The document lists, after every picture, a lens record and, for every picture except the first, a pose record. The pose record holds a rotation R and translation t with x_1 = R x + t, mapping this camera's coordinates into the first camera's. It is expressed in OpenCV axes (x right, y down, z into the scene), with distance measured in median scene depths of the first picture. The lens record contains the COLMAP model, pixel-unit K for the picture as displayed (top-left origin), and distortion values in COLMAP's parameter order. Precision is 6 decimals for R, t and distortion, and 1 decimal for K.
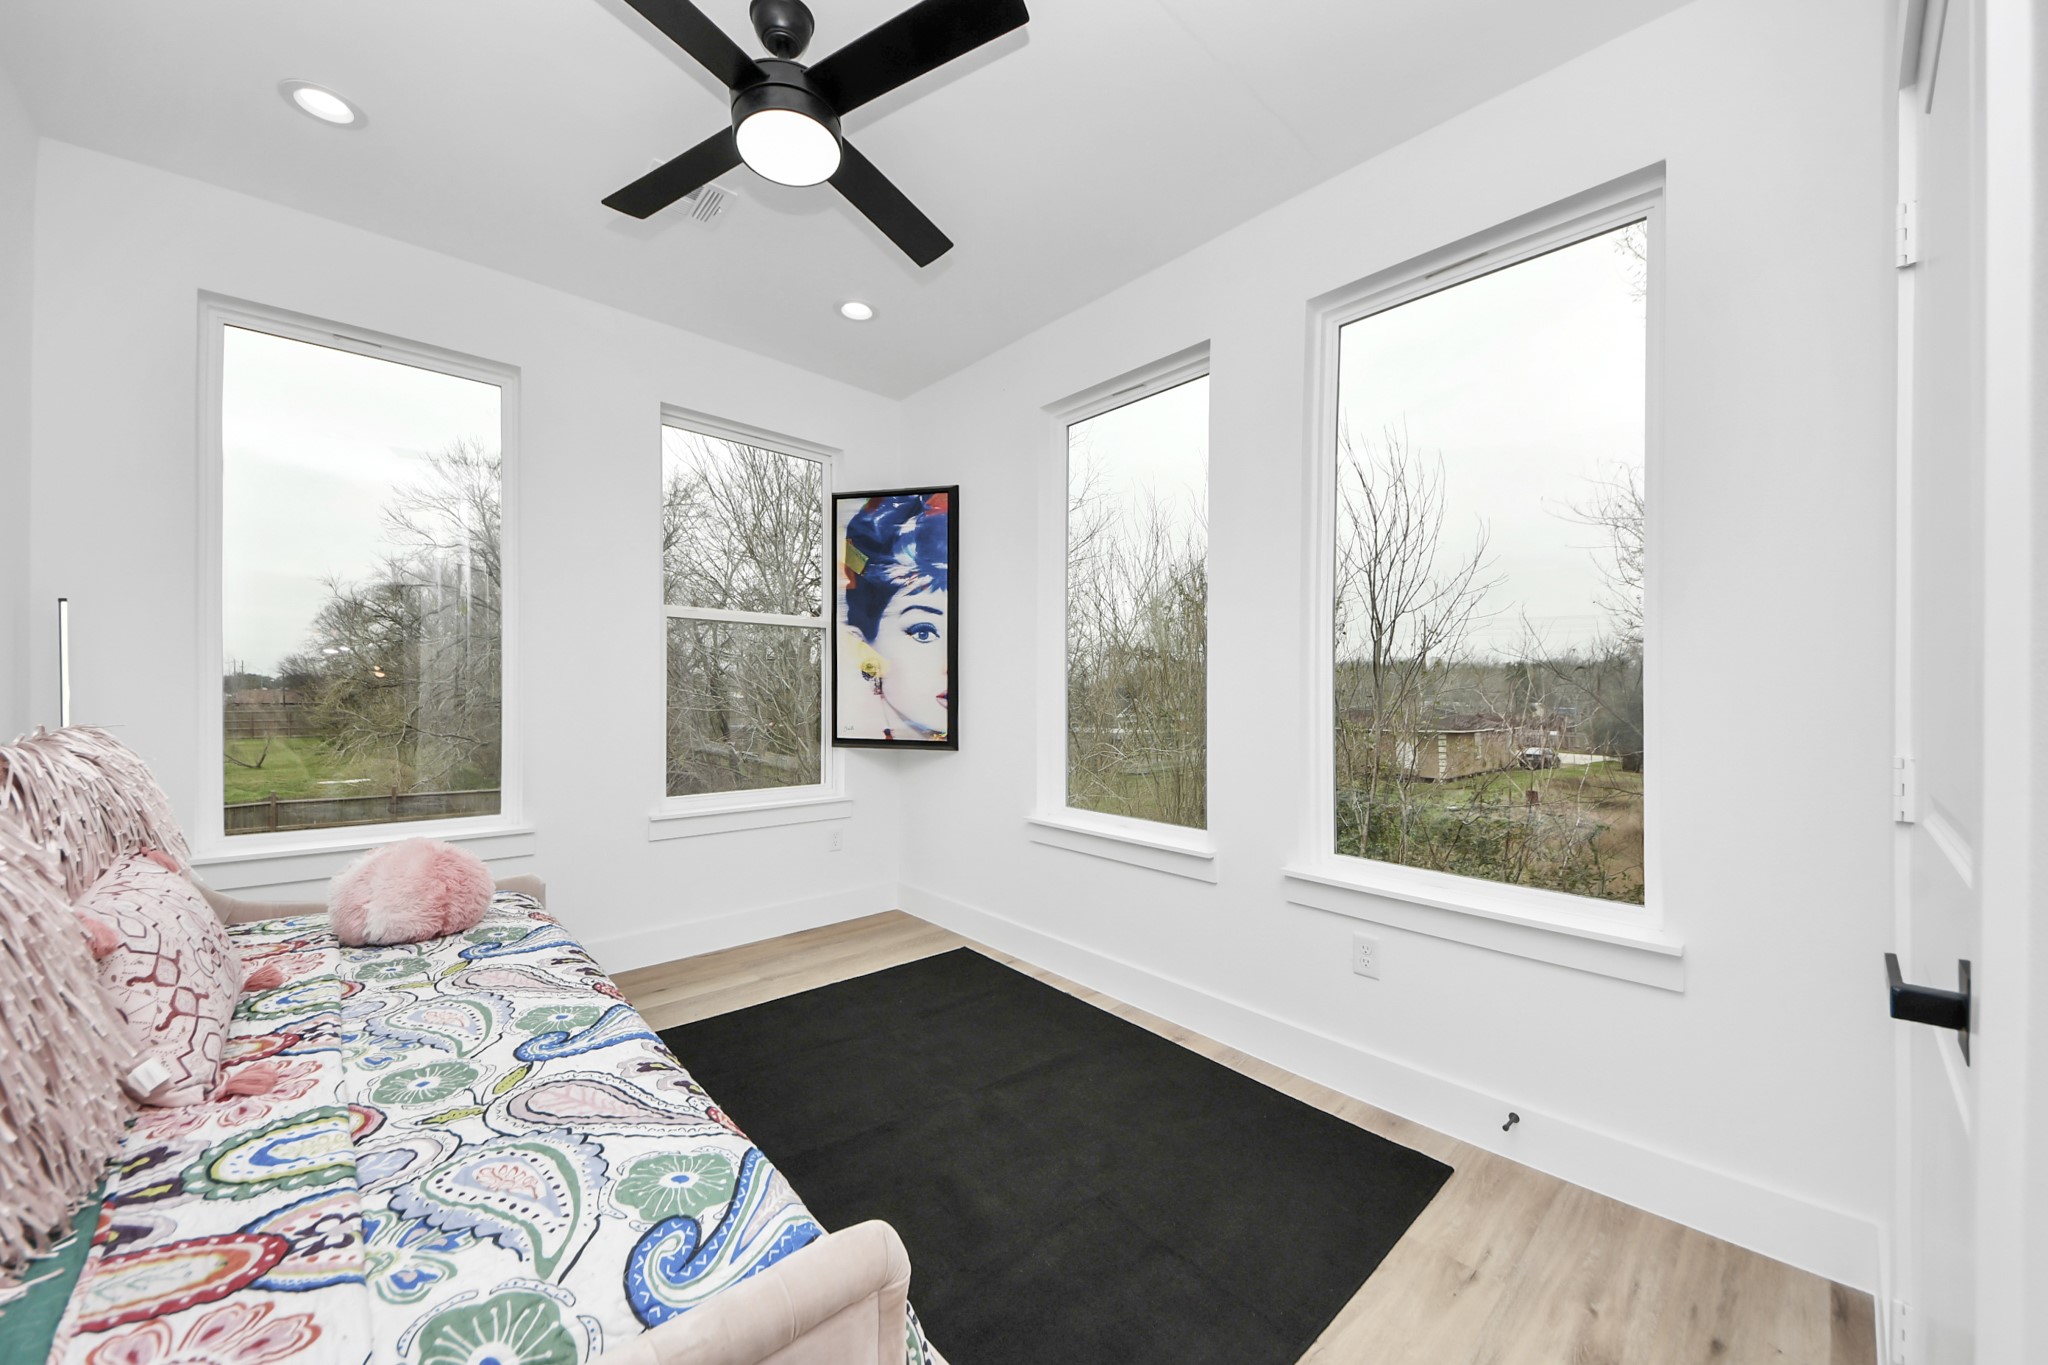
lens RADIAL K [[740.3, 0, 1038.6], [0, 740.3, 690.9], [0, 0, 1]] dist [0.003290, -0.008002]
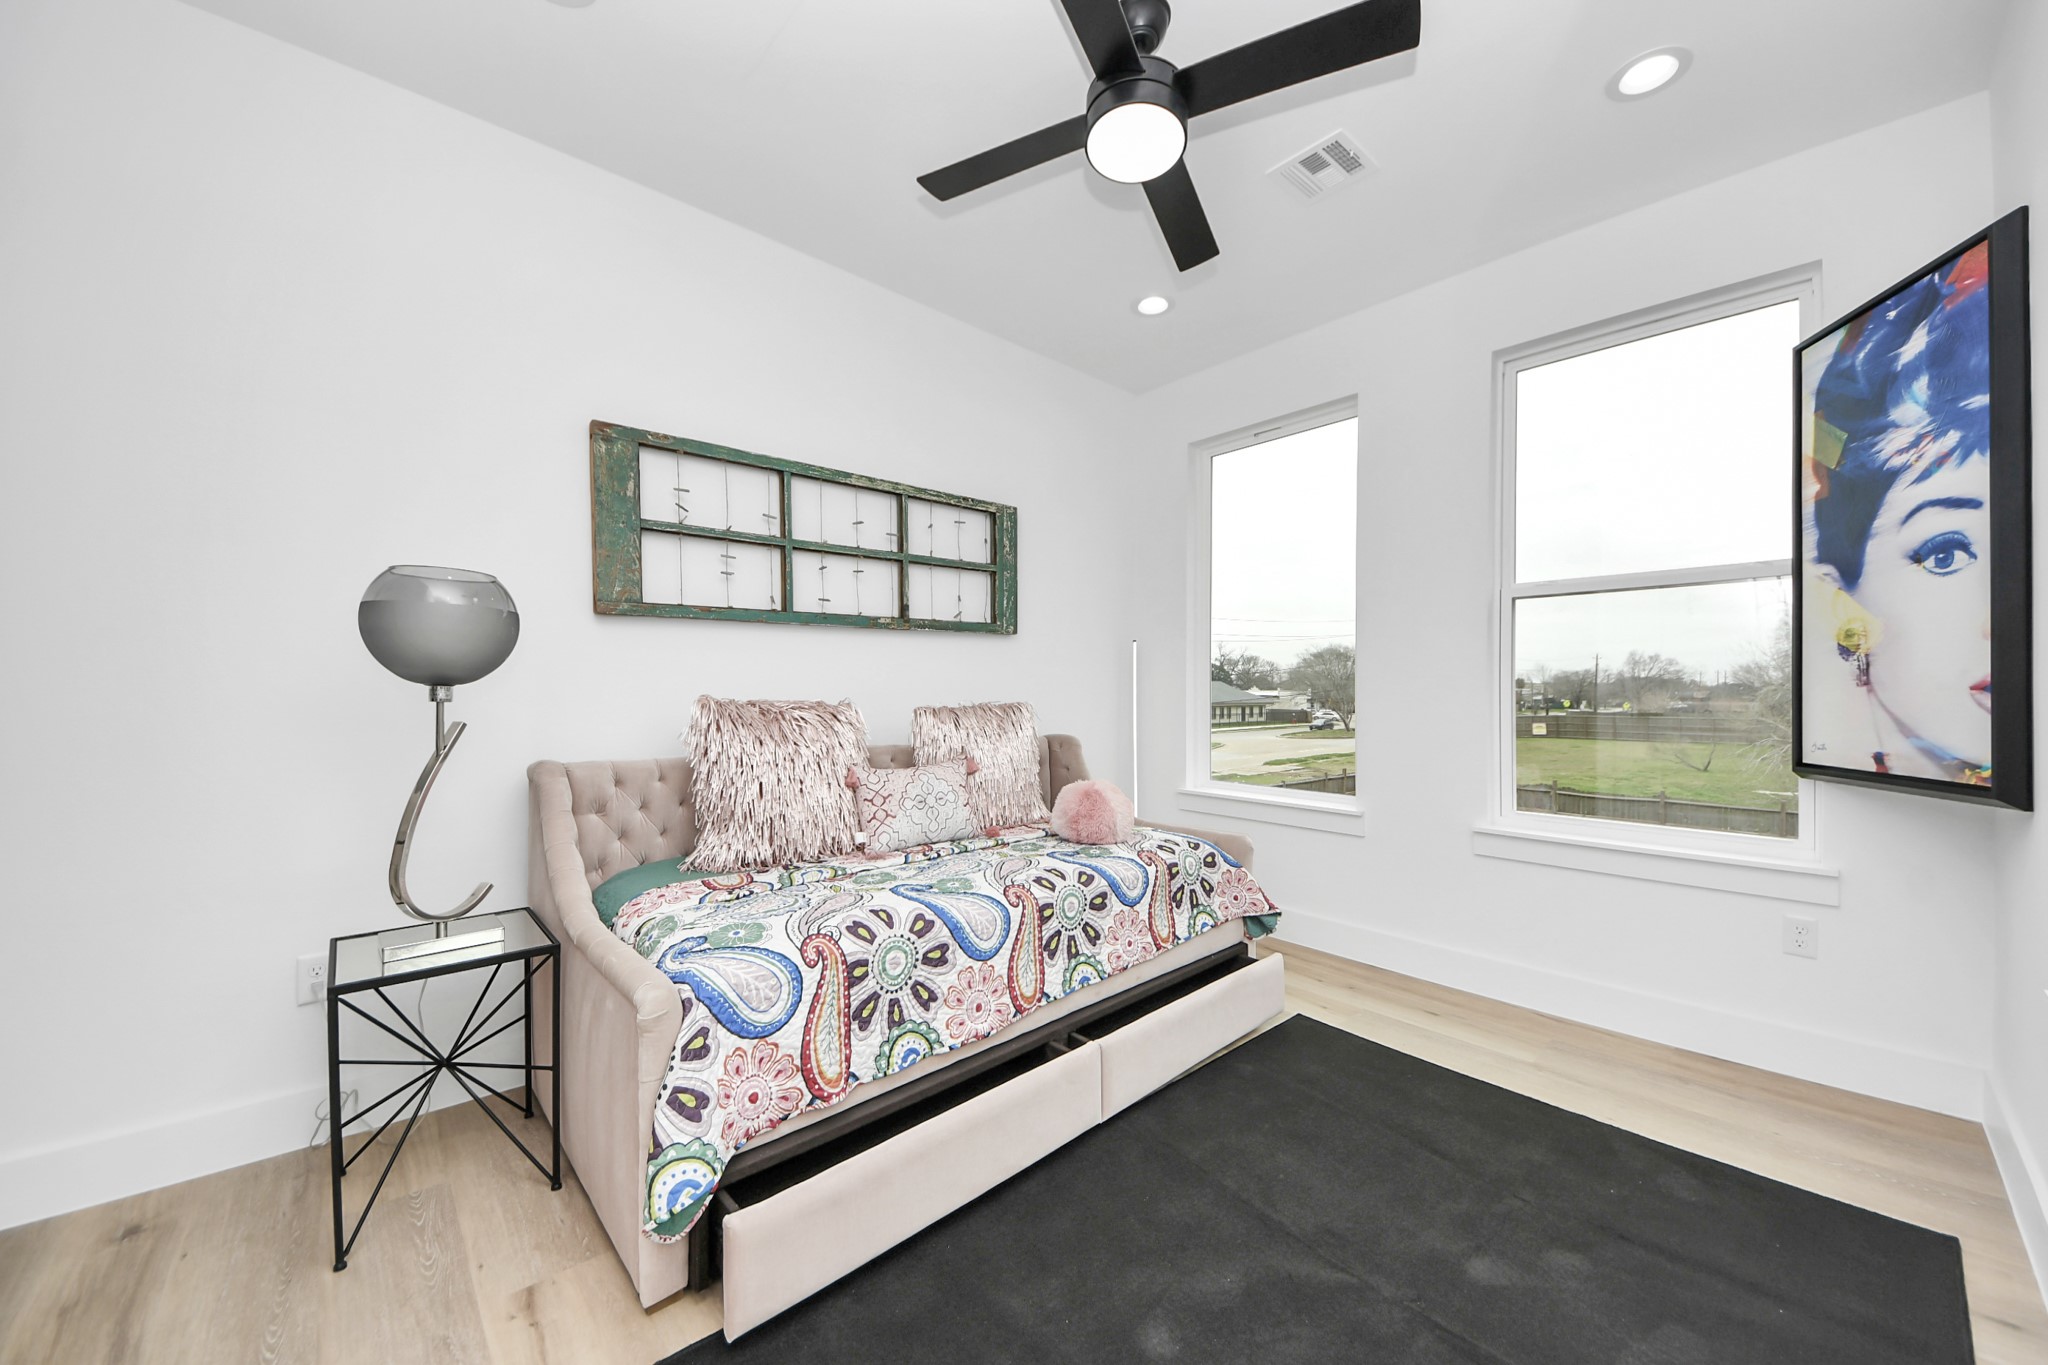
lens RADIAL K [[740.3, 0, 1029.9], [0, 740.3, 702.5], [0, 0, 1]] dist [0.003290, -0.008002]
pose [[-0.014683, 0.004158, -0.999884, 0.322460], [-0.001384, 0.999990, 0.004178, 0.015845], [0.999891, 0.001445, -0.014677, 0.415822]]
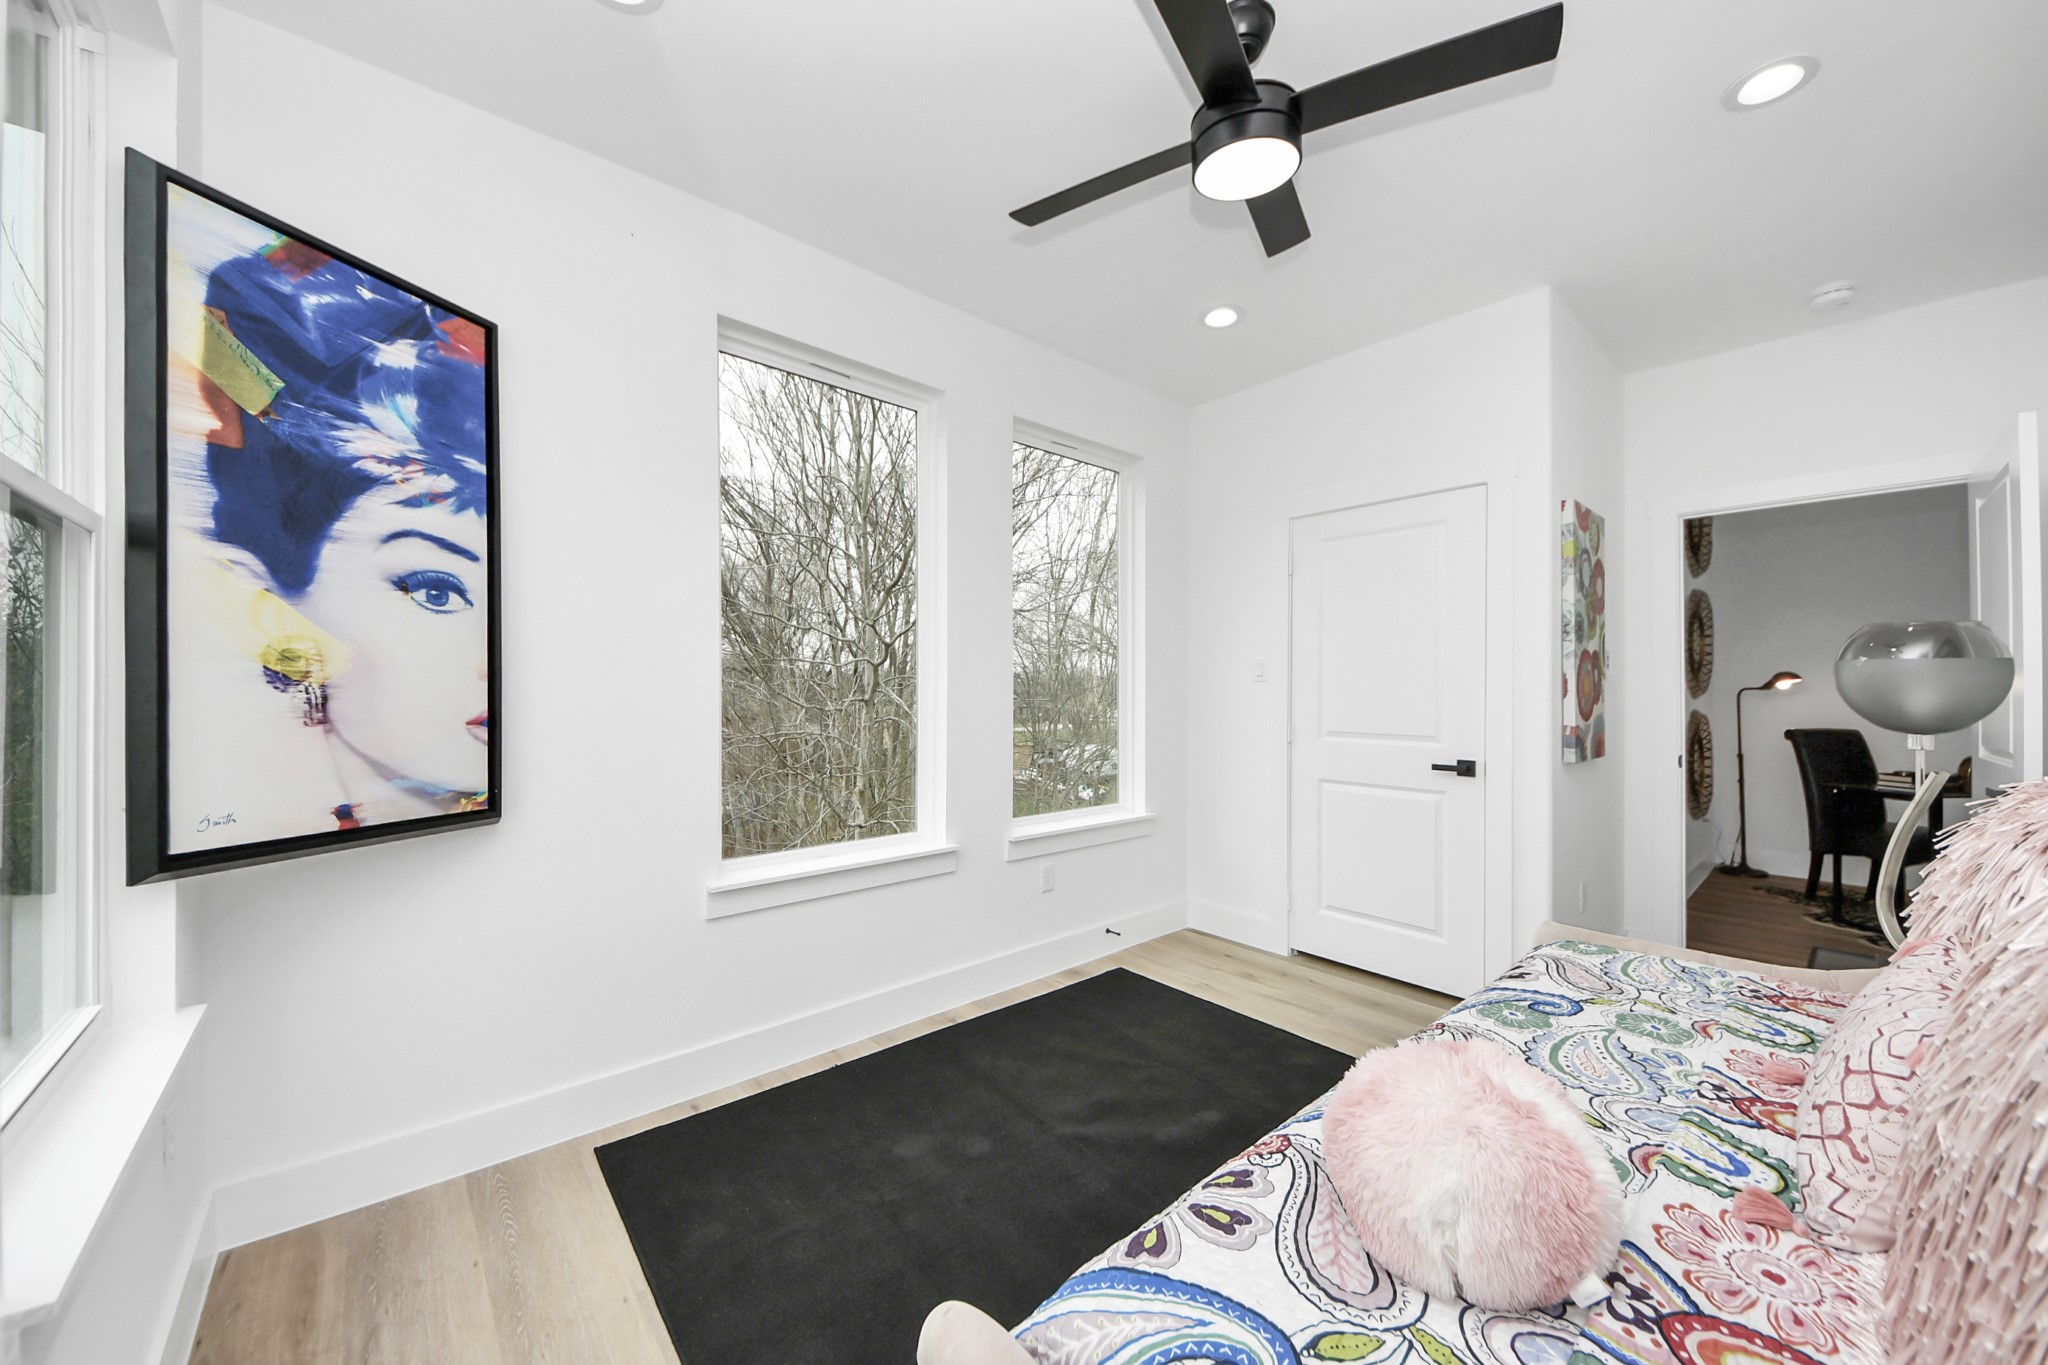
lens RADIAL K [[740.3, 0, 1018.6], [0, 740.3, 690.3], [0, 0, 1]] dist [0.003290, -0.008002]
pose [[0.038976, -0.007000, 0.999216, -0.621321], [0.004046, 0.999968, 0.006847, -0.015945], [-0.999232, 0.003776, 0.039003, 0.599668]]
